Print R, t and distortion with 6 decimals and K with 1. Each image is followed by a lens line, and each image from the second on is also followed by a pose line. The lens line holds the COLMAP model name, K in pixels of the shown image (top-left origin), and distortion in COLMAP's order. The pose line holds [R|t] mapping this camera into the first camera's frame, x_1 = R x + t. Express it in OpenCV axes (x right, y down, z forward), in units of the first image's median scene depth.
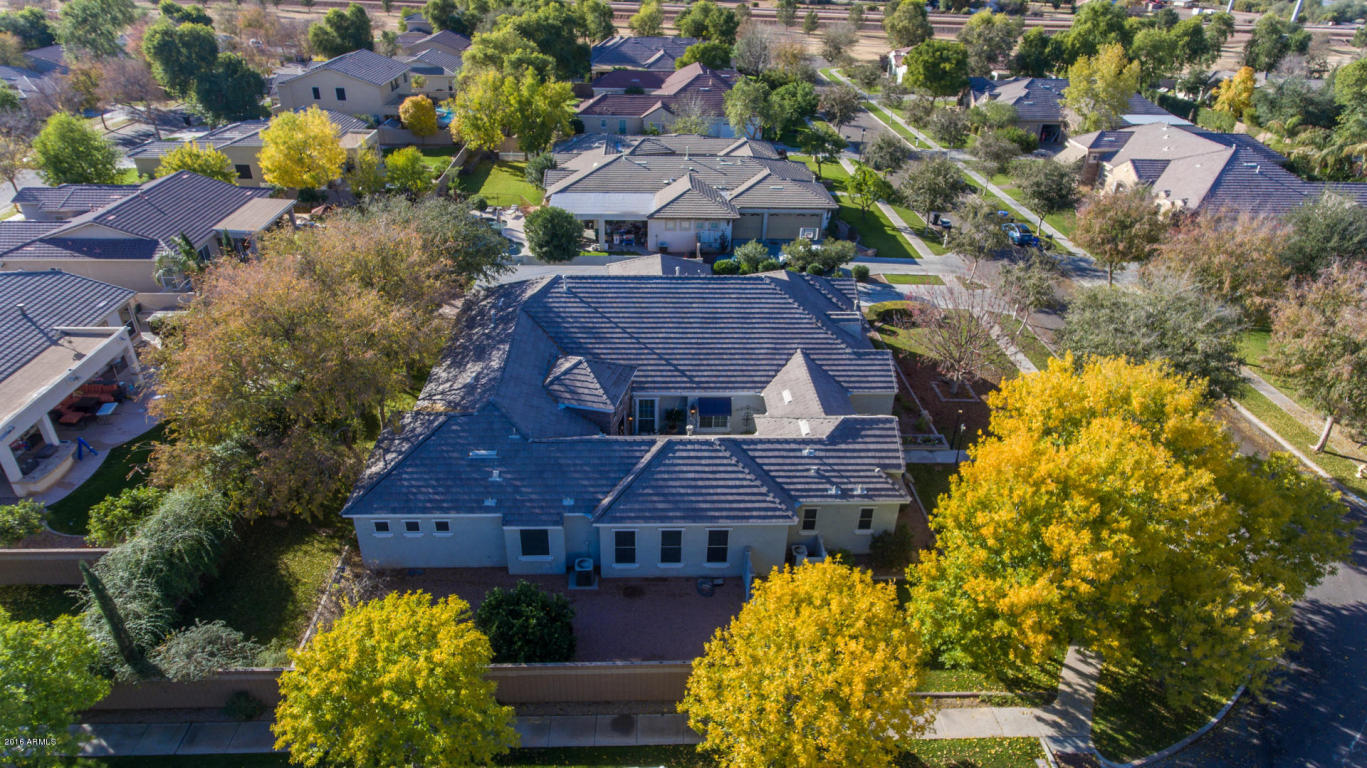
lens RADIAL K [[807.9, 0, 681.5], [0, 807.9, 390.7], [0, 0, 1]] dist [0.000546, -0.001695]
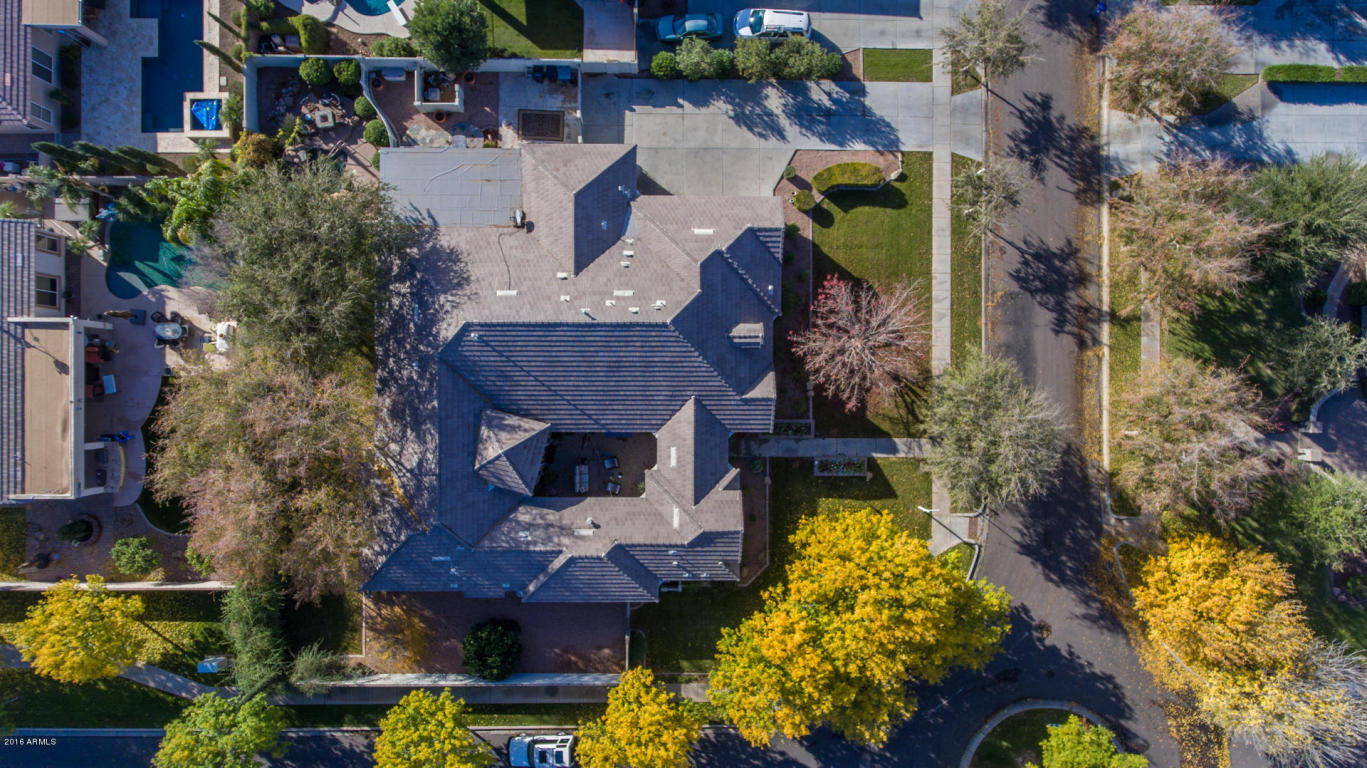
lens RADIAL K [[807.9, 0, 681.5], [0, 807.9, 390.7], [0, 0, 1]] dist [0.000546, -0.001695]
pose [[0.998833, 0.048091, -0.004444, 0.132987], [-0.019849, 0.492641, 0.870006, -1.032444], [0.044029, -0.868903, 0.493020, 0.449417]]
